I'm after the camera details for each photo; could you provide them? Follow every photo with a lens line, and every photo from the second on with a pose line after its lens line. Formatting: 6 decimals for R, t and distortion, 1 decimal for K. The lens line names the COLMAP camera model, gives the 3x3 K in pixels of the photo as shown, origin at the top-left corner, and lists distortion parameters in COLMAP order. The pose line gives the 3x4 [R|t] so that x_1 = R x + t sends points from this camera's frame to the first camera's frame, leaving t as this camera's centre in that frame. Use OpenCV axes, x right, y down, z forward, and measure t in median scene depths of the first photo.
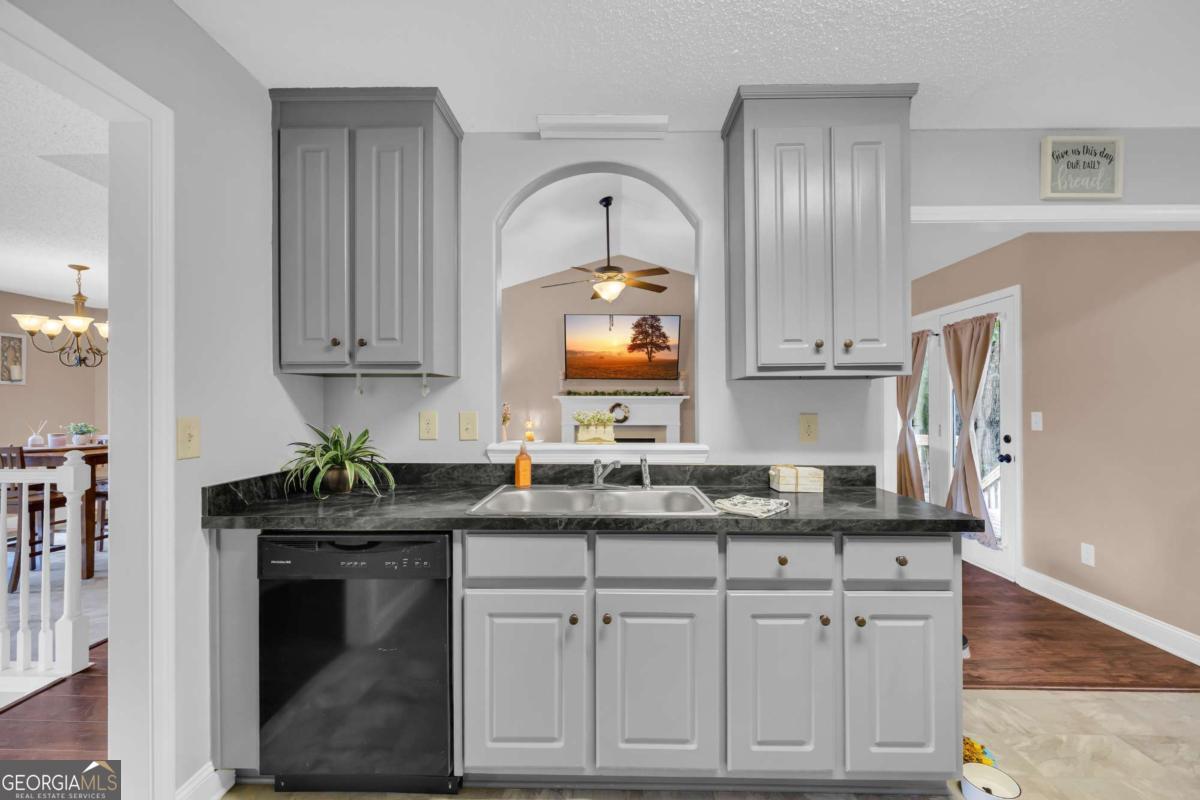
lens RADIAL K [[487.1, 0, 605.7], [0, 487.1, 402.7], [0, 0, 1]] dist [-0.000550, -0.000083]
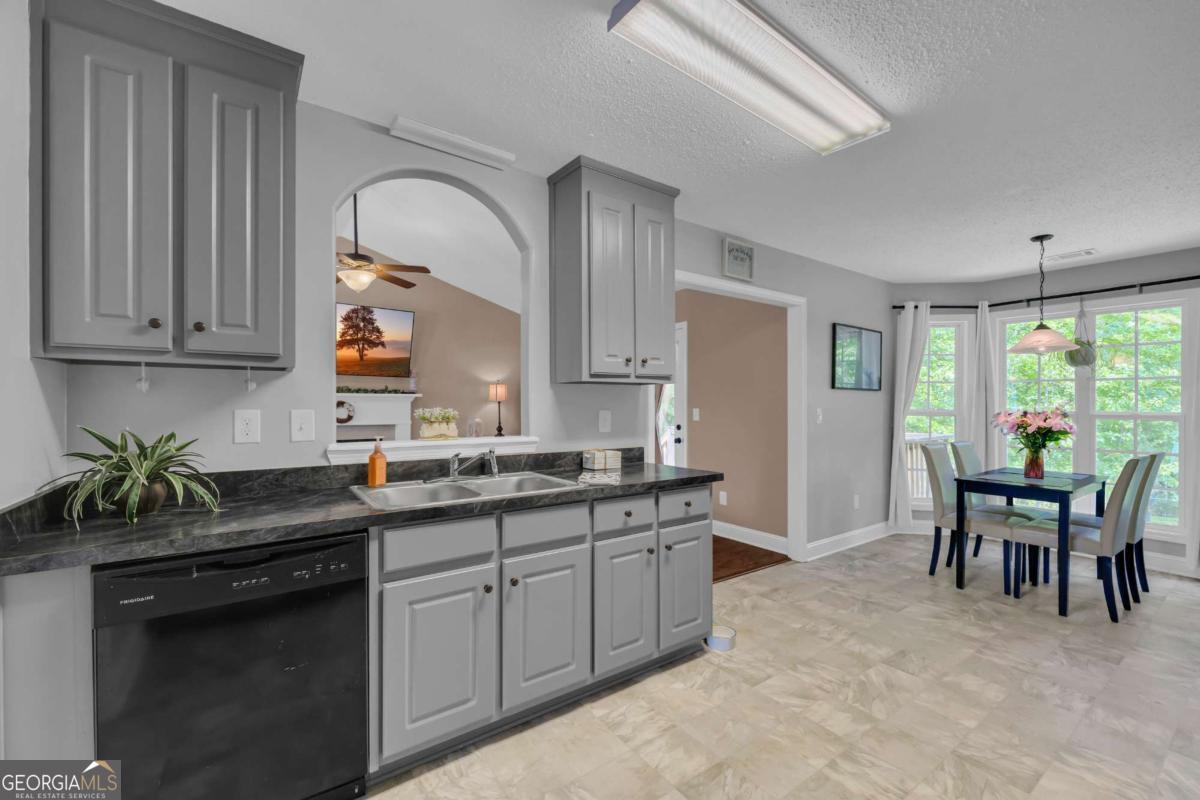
lens RADIAL K [[487.1, 0, 605.7], [0, 487.1, 402.7], [0, 0, 1]] dist [-0.000550, -0.000083]
pose [[0.804464, 0.003041, 0.593994, -0.392615], [-0.004983, 0.999986, 0.001629, 0.000532], [-0.593981, -0.004271, 0.804468, -0.068769]]
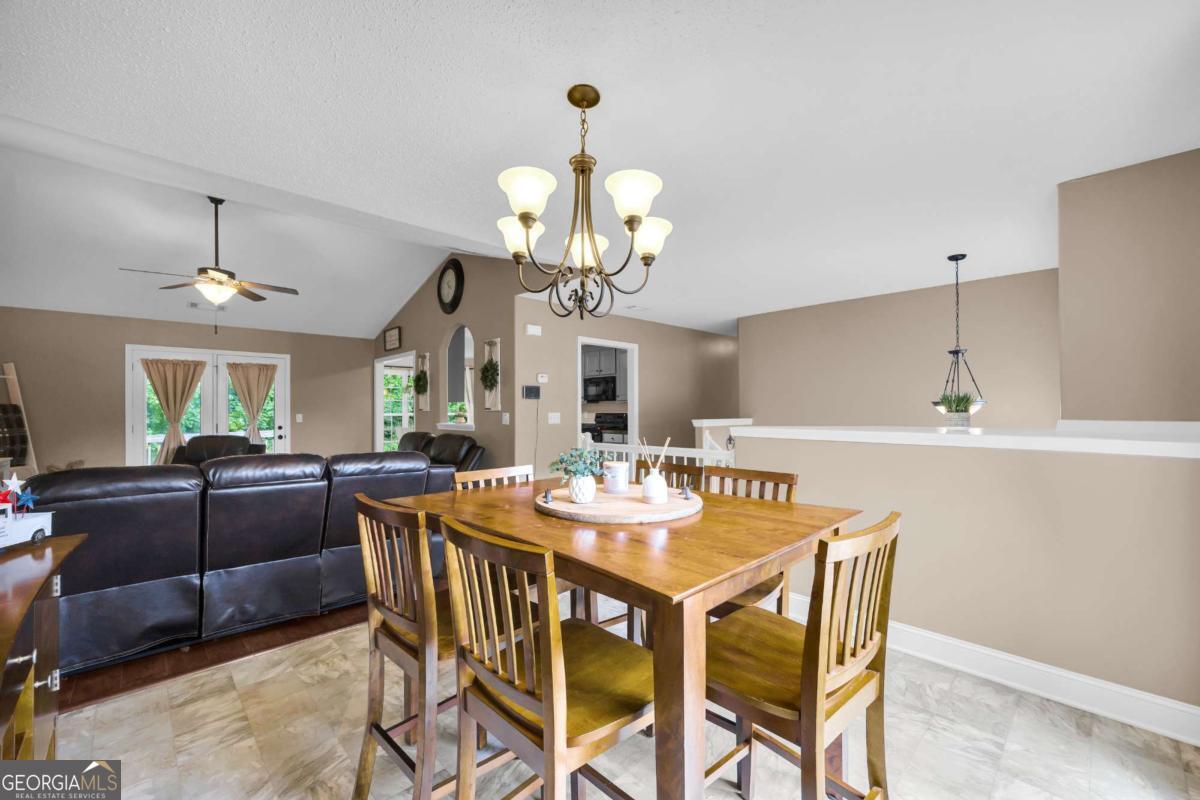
lens RADIAL K [[487.1, 0, 605.7], [0, 487.1, 402.7], [0, 0, 1]] dist [-0.000550, -0.000083]
pose [[-0.700130, 0.016814, 0.713818, -2.952980], [0.005755, 0.999823, -0.017905, 0.026357], [-0.713992, -0.008428, -0.700103, 2.700066]]
